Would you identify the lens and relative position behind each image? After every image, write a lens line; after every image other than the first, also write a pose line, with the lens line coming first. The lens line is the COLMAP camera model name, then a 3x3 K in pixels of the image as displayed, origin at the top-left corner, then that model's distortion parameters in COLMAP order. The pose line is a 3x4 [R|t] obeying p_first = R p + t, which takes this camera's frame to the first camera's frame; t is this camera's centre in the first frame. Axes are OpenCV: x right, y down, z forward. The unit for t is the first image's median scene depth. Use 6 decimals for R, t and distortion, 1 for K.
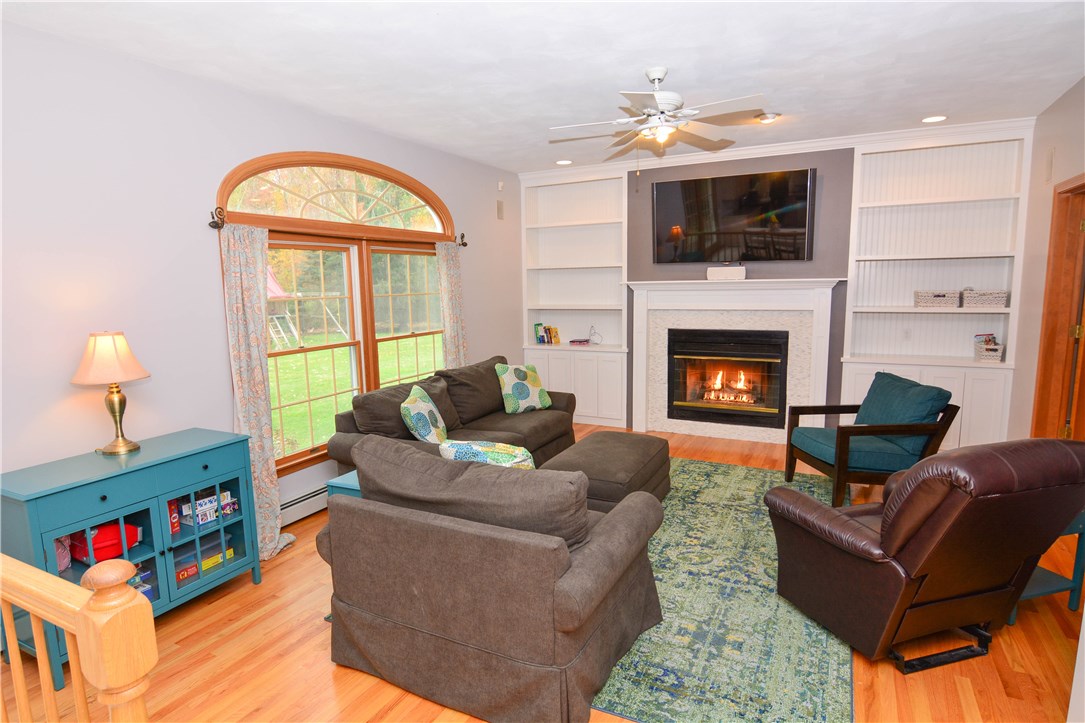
lens RADIAL K [[589.1, 0, 540.1], [0, 589.1, 367.1], [0, 0, 1]] dist [-0.027779, -0.002177]
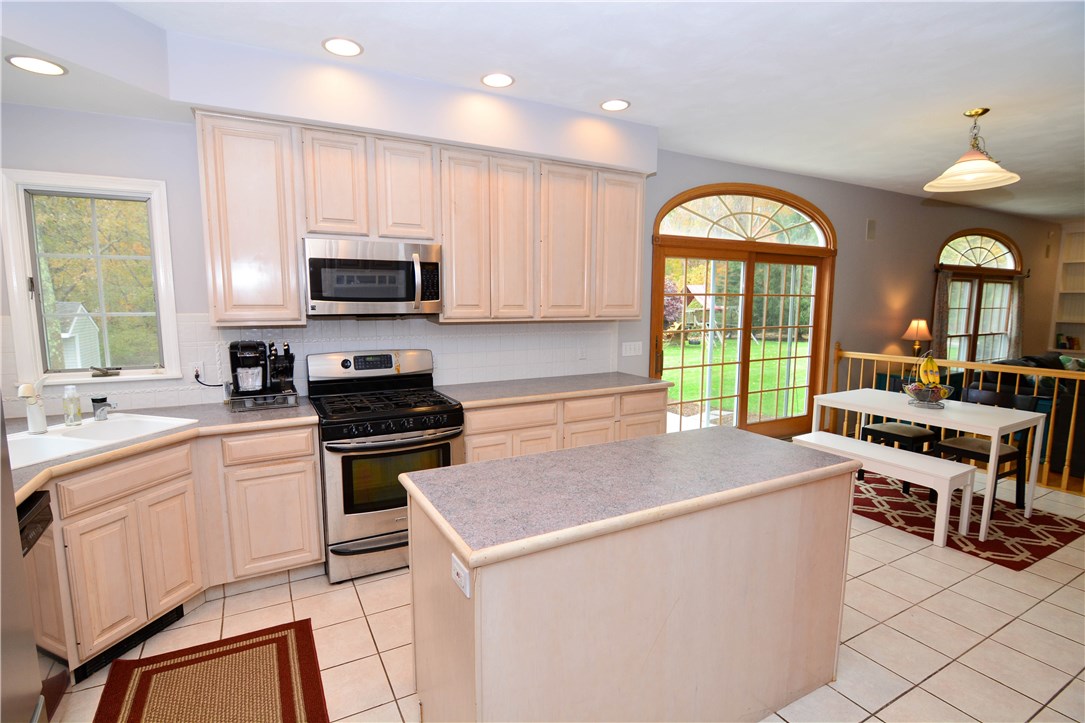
lens RADIAL K [[525.4, 0, 538.1], [0, 525.4, 364.7], [0, 0, 1]] dist [-0.010920, -0.006973]
pose [[0.823481, 0.101500, -0.558190, -0.384083], [-0.101029, 0.994376, 0.031770, 0.094517], [0.558276, 0.030231, 0.829104, -0.754583]]
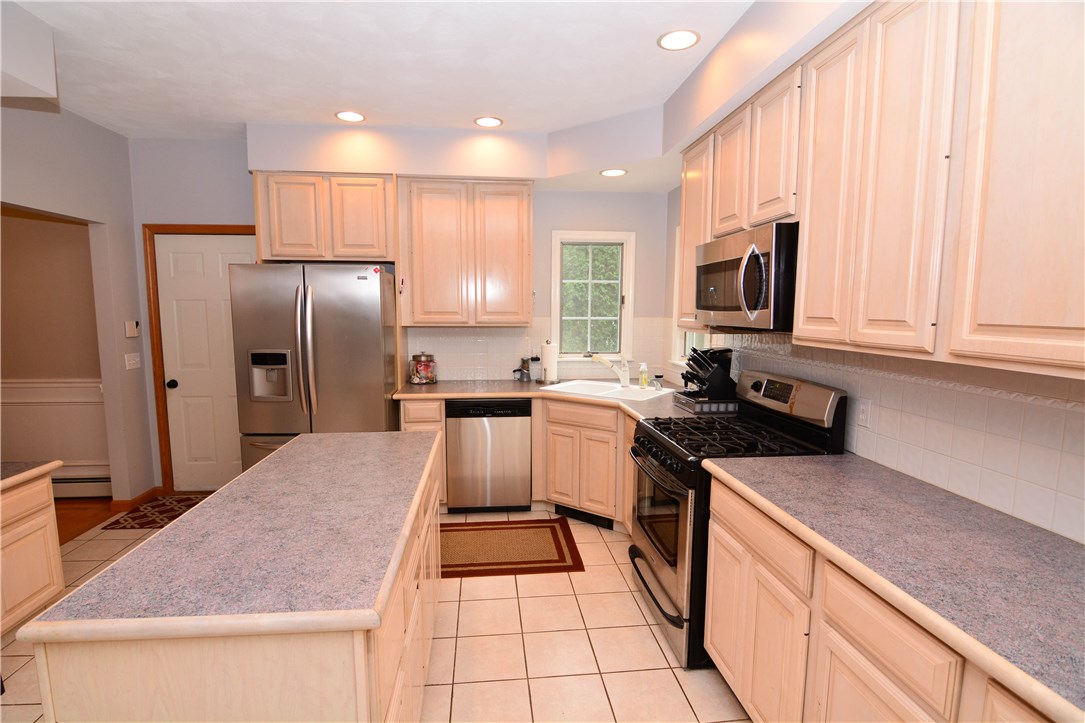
lens RADIAL K [[525.4, 0, 537.0], [0, 525.4, 368.9], [0, 0, 1]] dist [-0.010920, -0.006973]
pose [[-0.838091, 0.091179, -0.537857, -1.244183], [-0.047335, 0.970061, 0.238205, -0.854321], [0.543473, 0.225096, -0.808683, 6.703460]]
